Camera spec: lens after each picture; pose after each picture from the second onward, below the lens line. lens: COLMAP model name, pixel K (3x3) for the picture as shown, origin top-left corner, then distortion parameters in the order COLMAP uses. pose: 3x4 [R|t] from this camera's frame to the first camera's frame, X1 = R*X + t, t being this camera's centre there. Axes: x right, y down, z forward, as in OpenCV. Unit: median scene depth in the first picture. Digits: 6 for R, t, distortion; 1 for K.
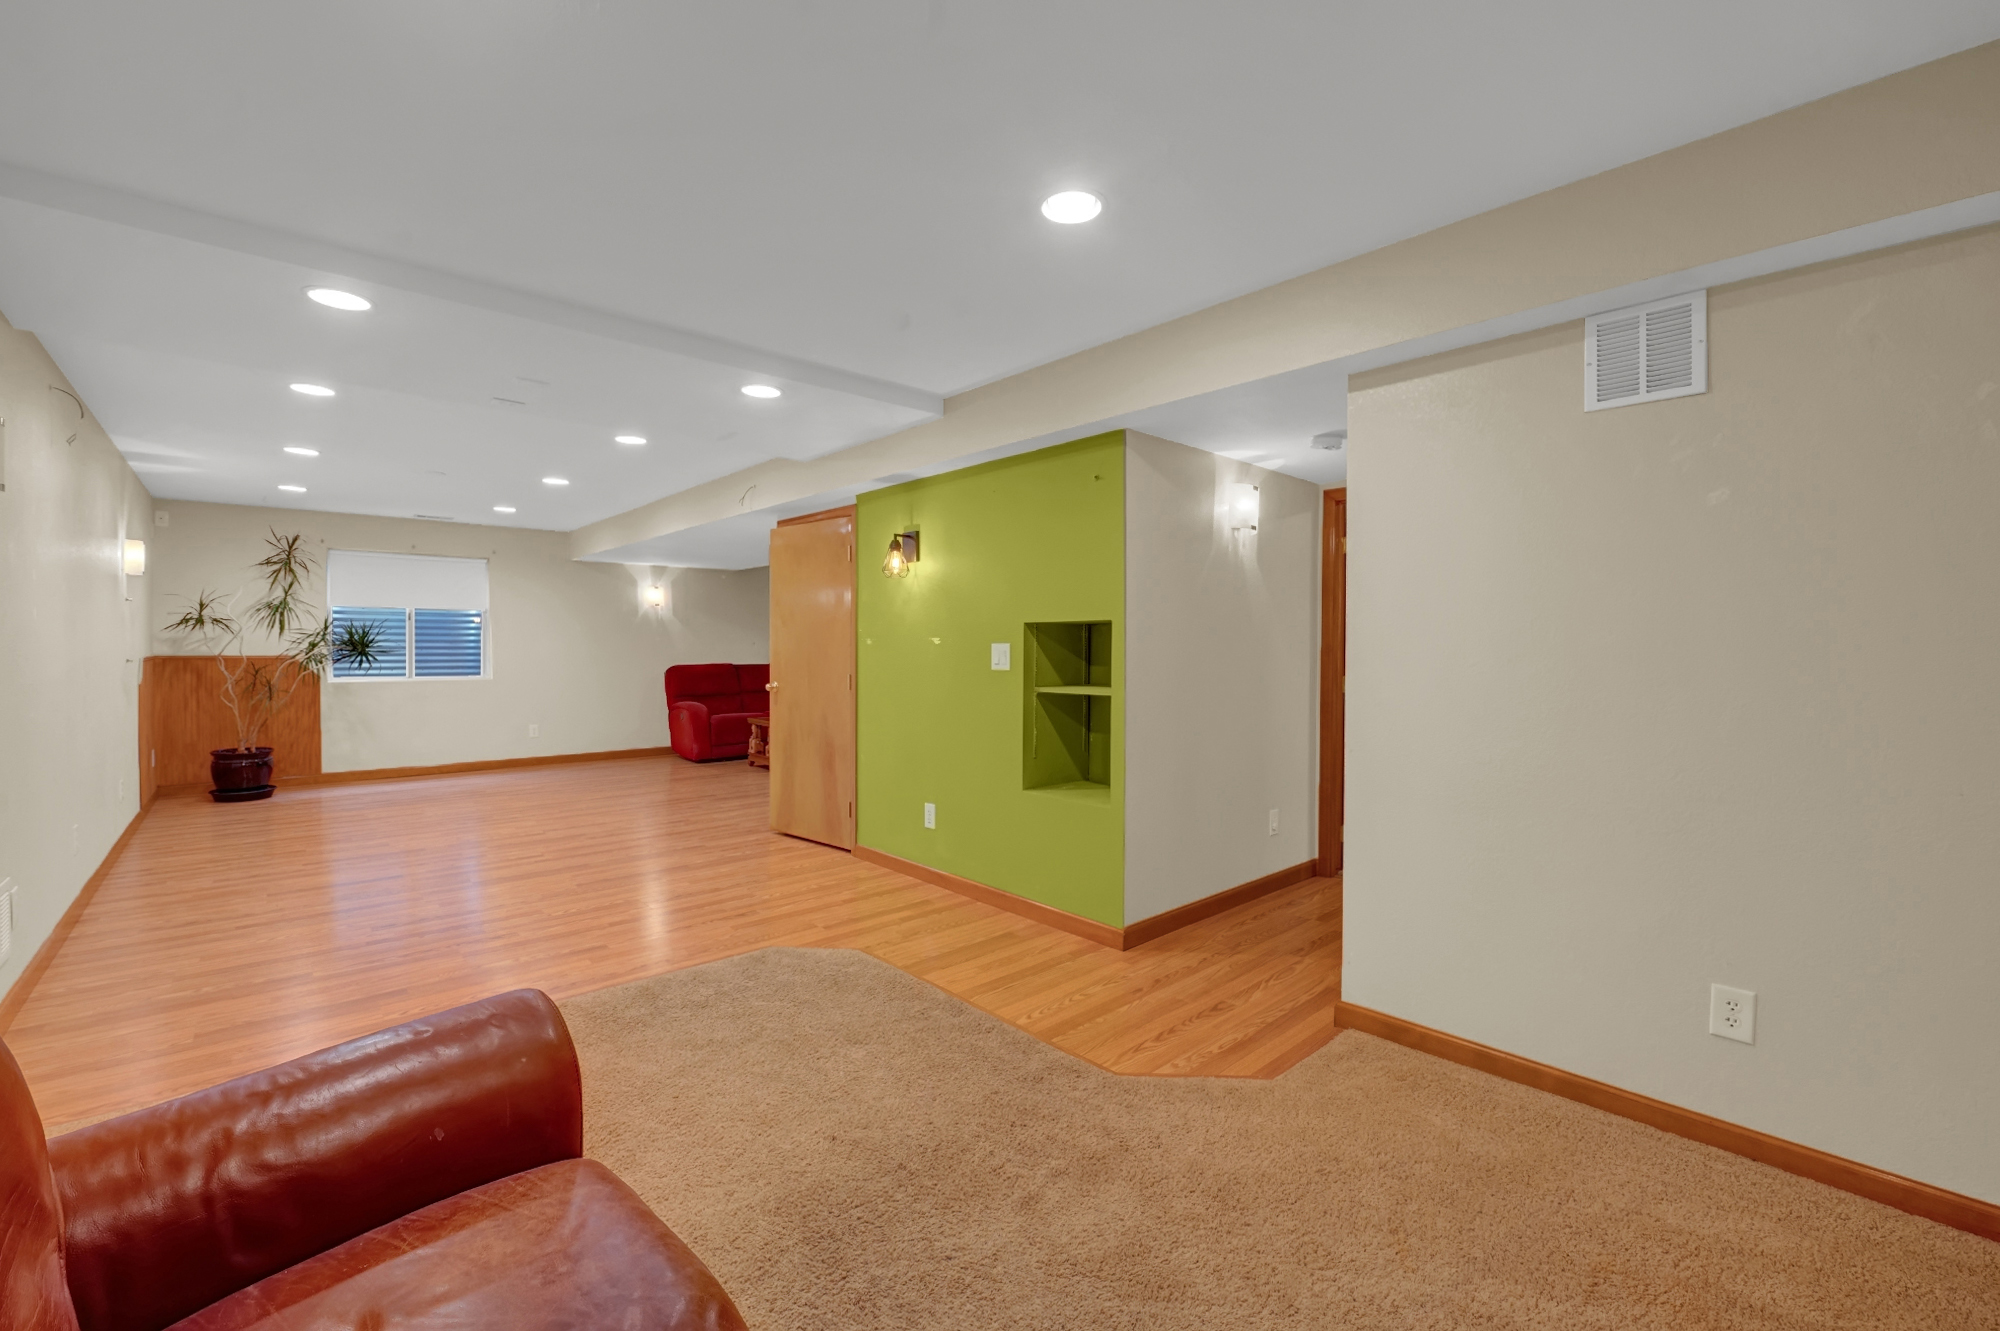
lens RADIAL K [[848.2, 0, 1000.0], [0, 848.2, 665.5], [0, 0, 1]] dist [-0.002728, -0.000615]
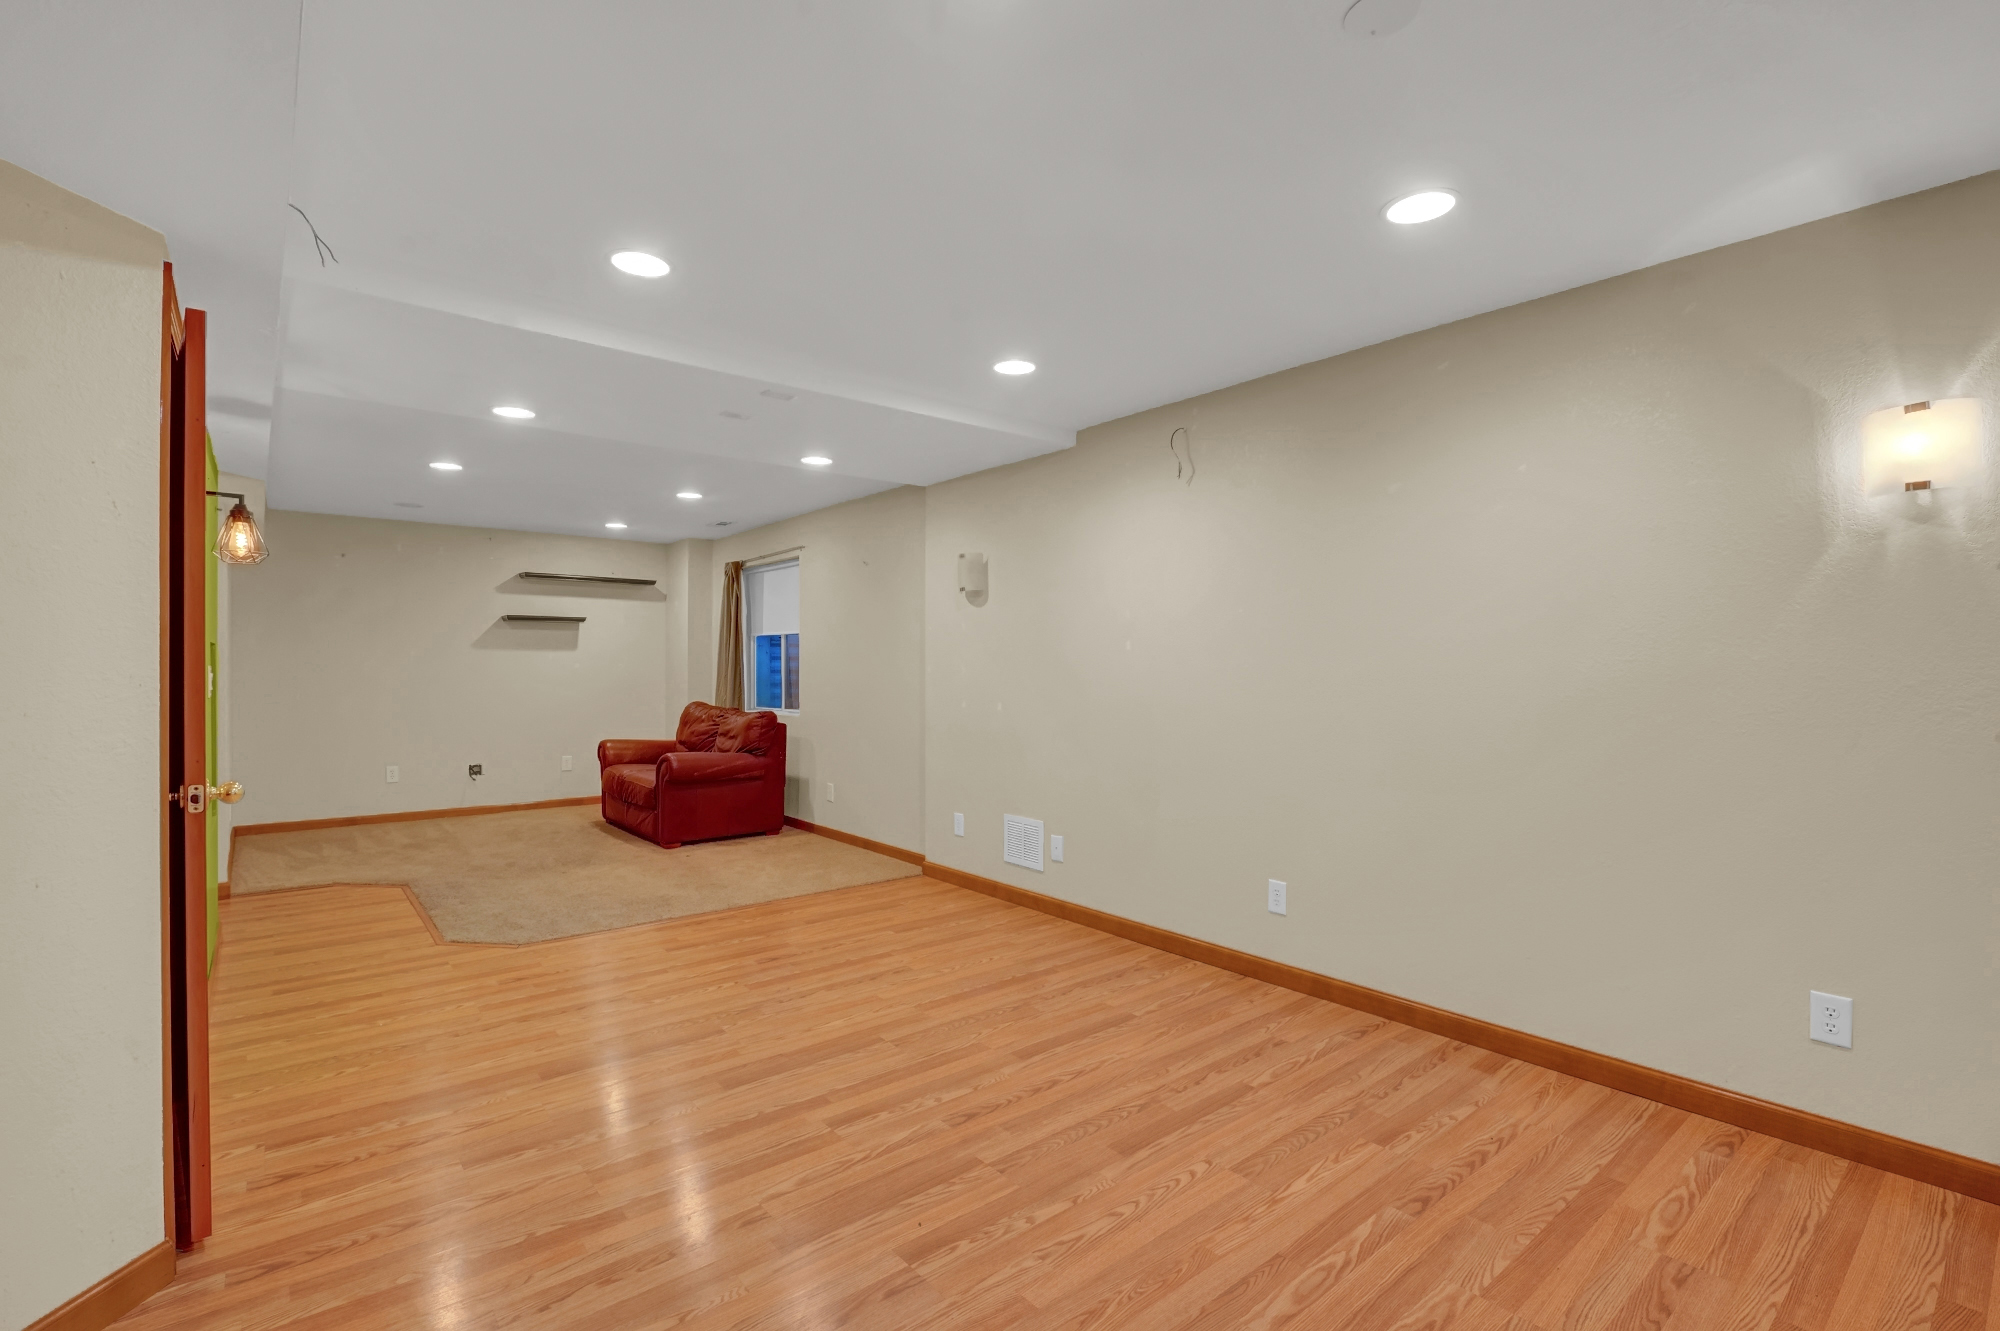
lens RADIAL K [[911.3, 0, 1000.0], [0, 911.3, 665.5], [0, 0, 1]] dist [-0.021310, 0.000082]
pose [[-0.999116, -0.003475, 0.041905, -0.823056], [-0.002568, 0.999762, 0.021663, -0.047773], [-0.041971, 0.021536, -0.998887, 1.872272]]
